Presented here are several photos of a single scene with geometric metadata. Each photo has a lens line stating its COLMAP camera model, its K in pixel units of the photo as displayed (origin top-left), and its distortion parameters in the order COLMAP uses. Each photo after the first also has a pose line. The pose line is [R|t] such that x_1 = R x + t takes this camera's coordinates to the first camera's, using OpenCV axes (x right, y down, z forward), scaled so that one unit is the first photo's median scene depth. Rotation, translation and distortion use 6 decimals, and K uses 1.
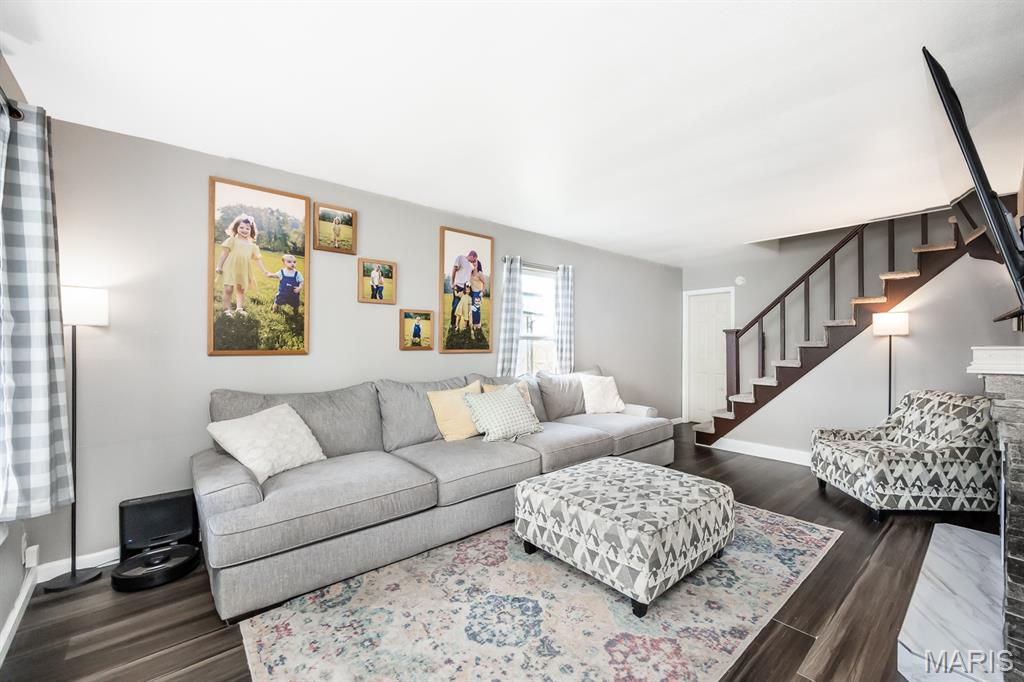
lens RADIAL K [[395.2, 0, 515.7], [0, 395.2, 340.8], [0, 0, 1]] dist [-0.007627, 0.001050]
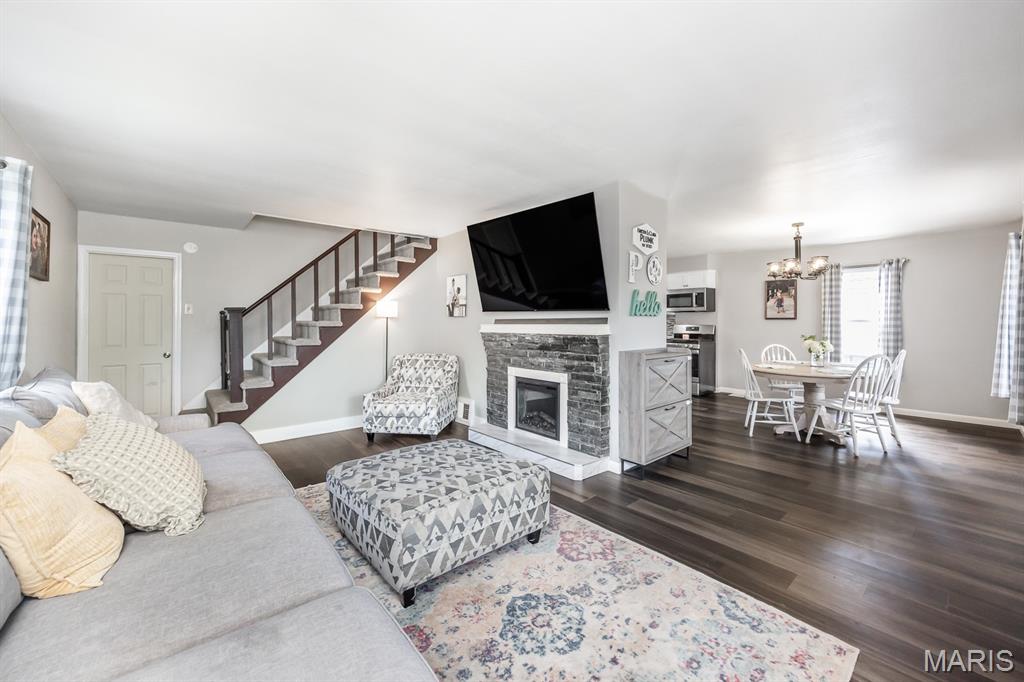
lens RADIAL K [[395.2, 0, 537.5], [0, 395.2, 324.0], [0, 0, 1]] dist [-0.007627, 0.001050]
pose [[0.004438, -0.004164, 0.999981, -0.738977], [-0.004028, 0.999983, 0.004182, 0.003613], [-0.999982, -0.004047, 0.004421, 0.788717]]
